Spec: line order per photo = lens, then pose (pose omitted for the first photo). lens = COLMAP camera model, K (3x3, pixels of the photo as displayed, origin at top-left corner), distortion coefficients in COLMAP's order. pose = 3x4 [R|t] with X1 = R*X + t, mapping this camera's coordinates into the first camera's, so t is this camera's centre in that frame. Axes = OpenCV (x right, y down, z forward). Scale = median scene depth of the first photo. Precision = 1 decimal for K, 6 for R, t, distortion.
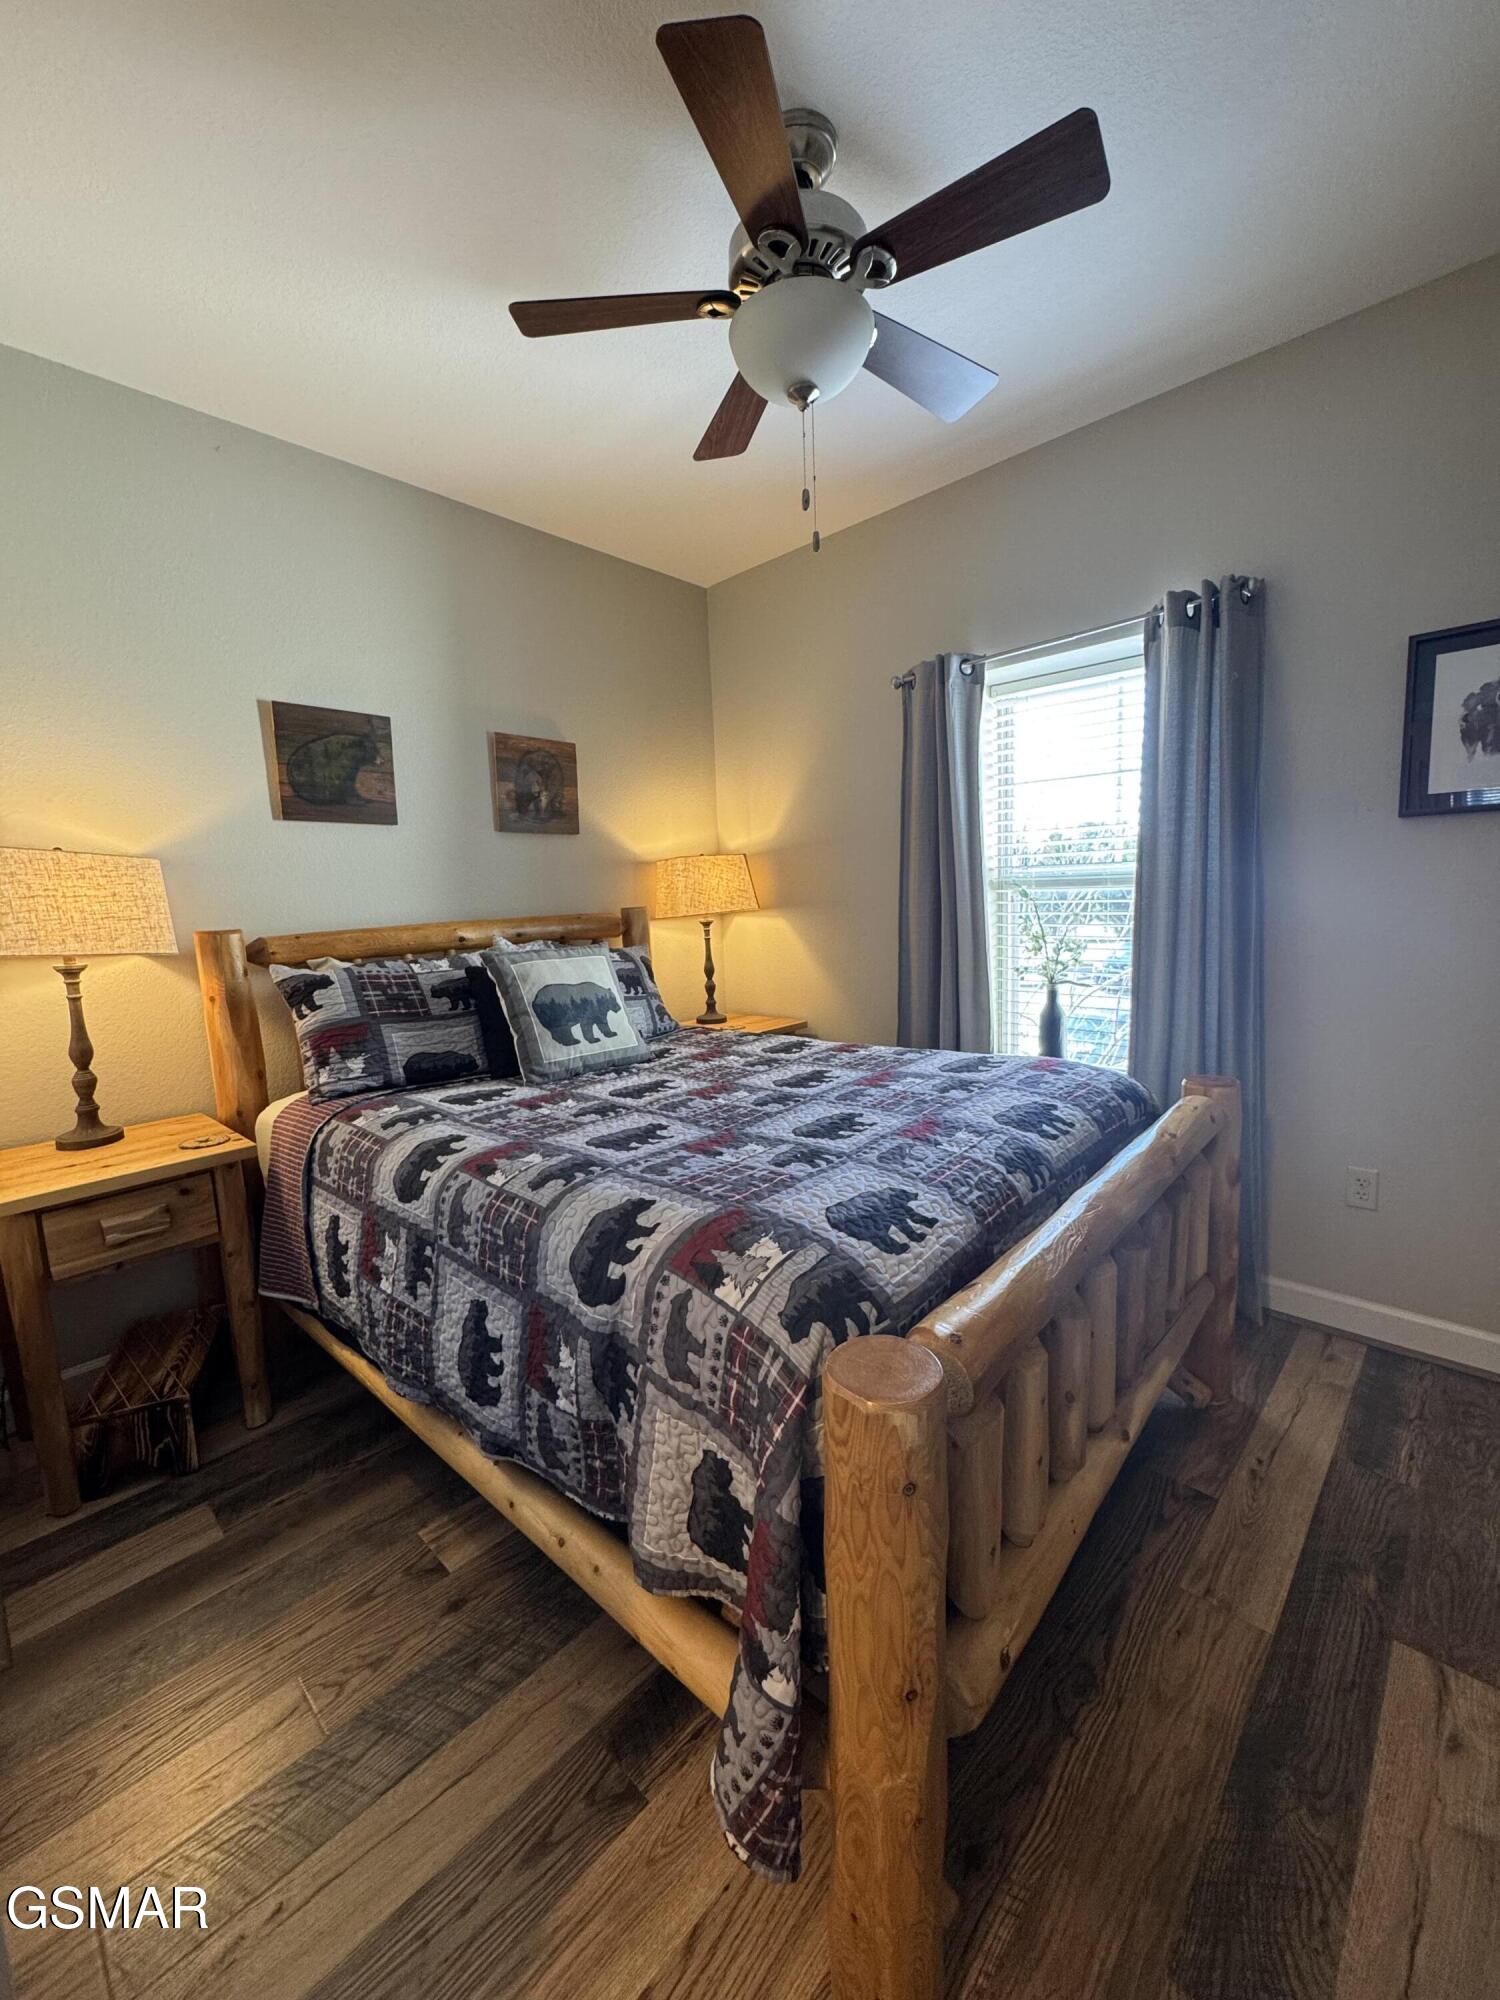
lens RADIAL K [[798.4, 0, 751.7], [0, 798.4, 998.5], [0, 0, 1]] dist [-0.002747, 0.000757]
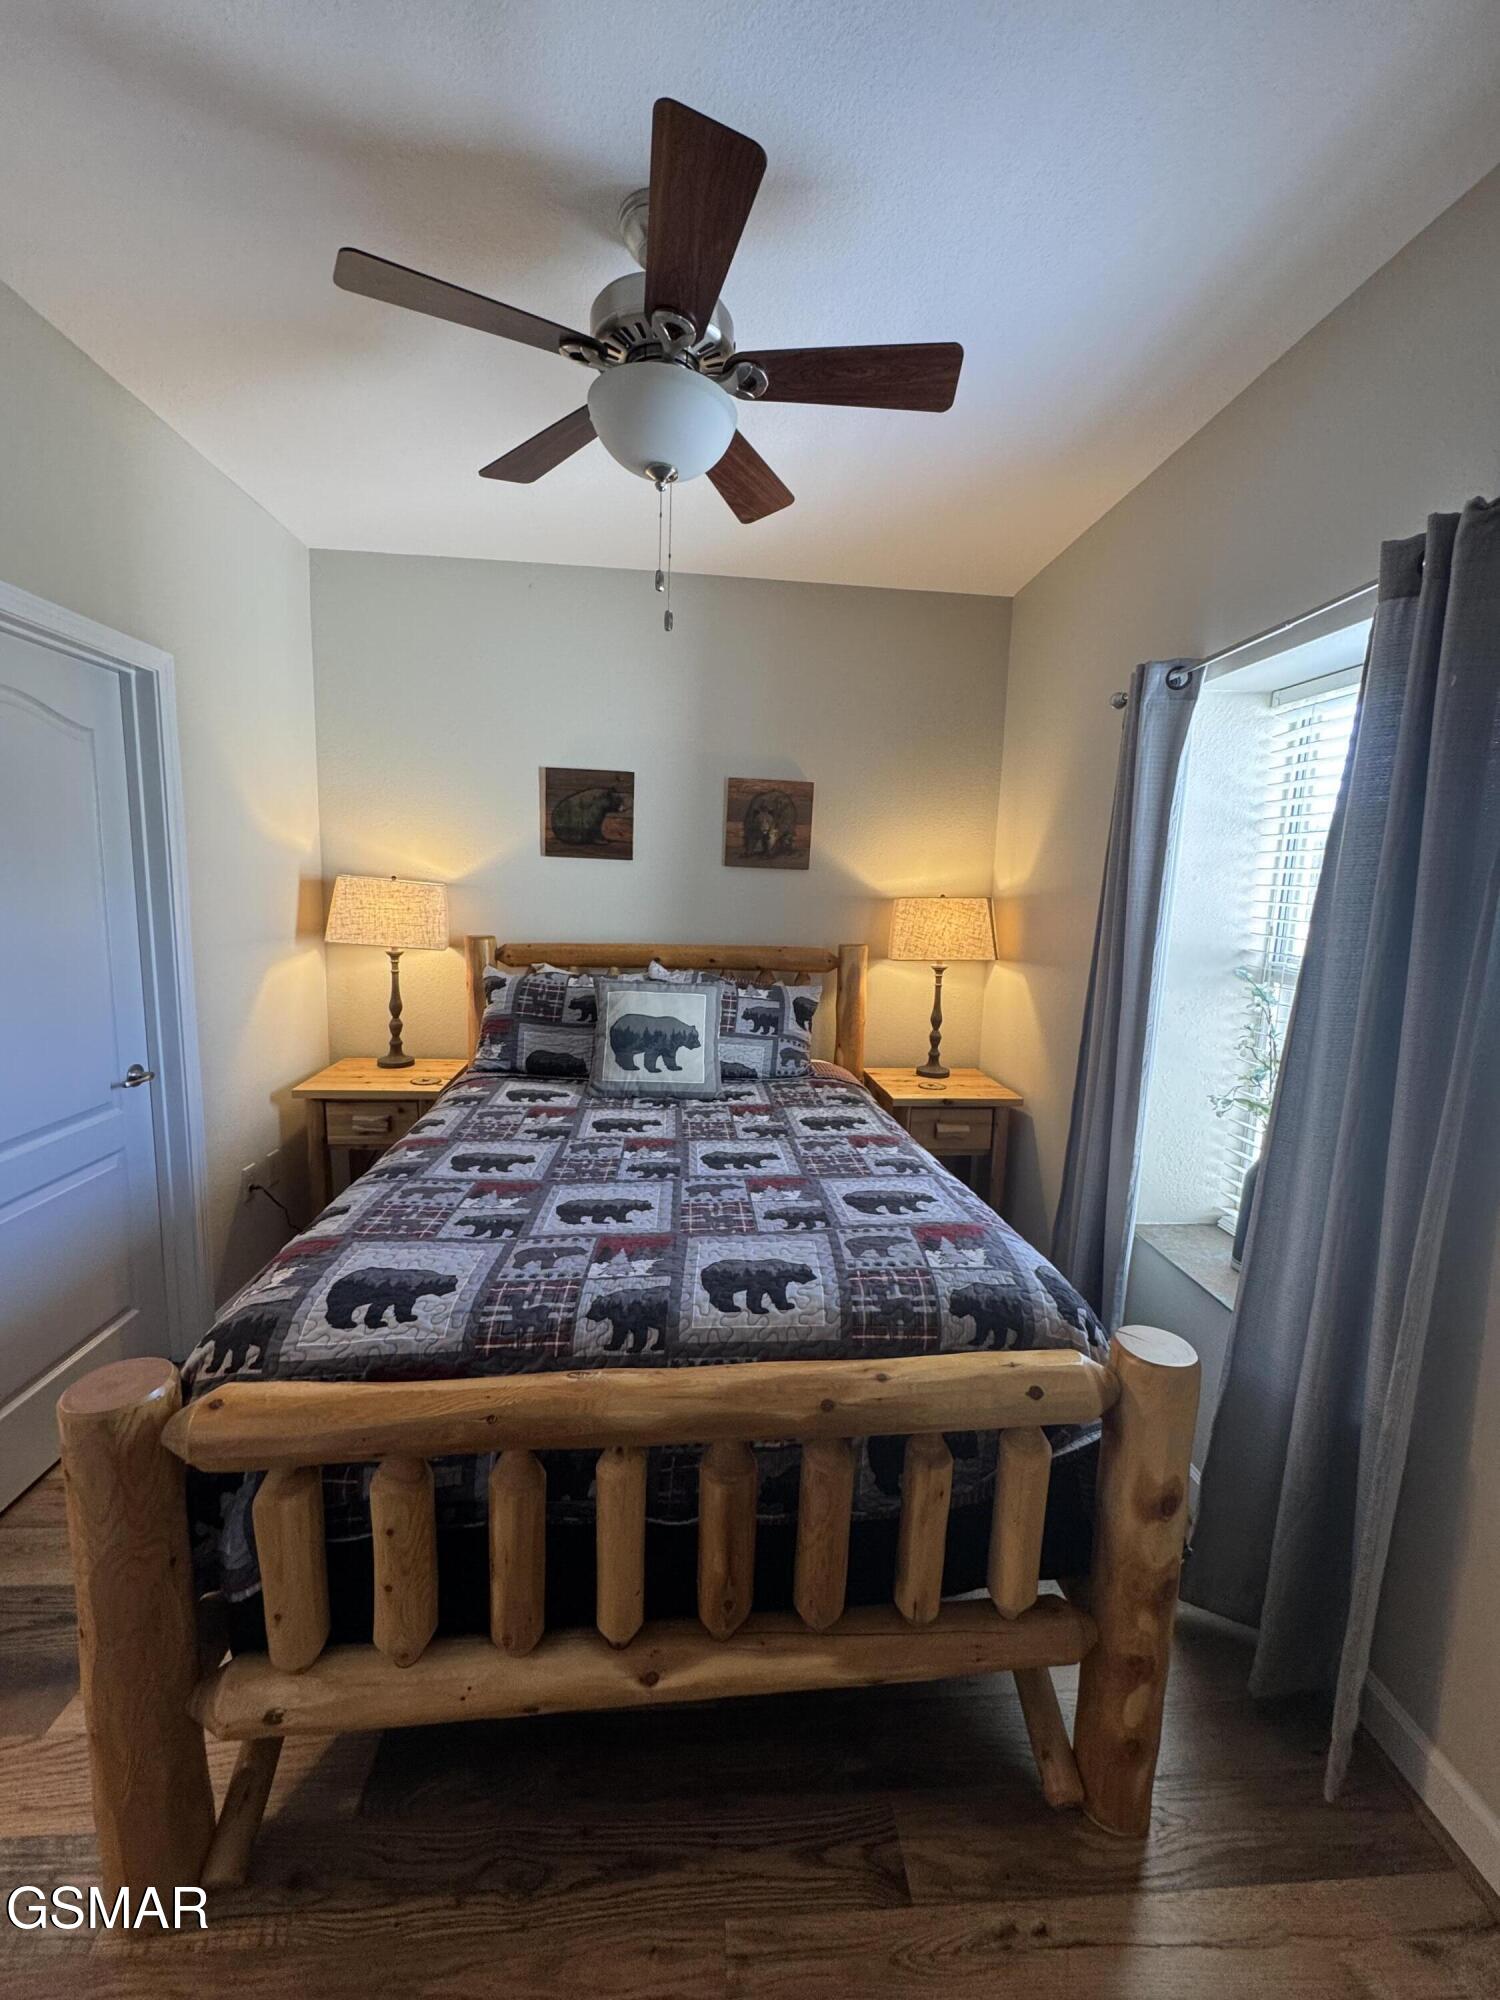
lens RADIAL K [[798.4, 0, 753.9], [0, 798.4, 999.3], [0, 0, 1]] dist [-0.002747, 0.000757]
pose [[0.736876, 0.159536, -0.656934, 0.638466], [-0.150311, 0.986095, 0.070871, -0.149034], [0.659106, 0.046521, 0.750610, 0.267089]]
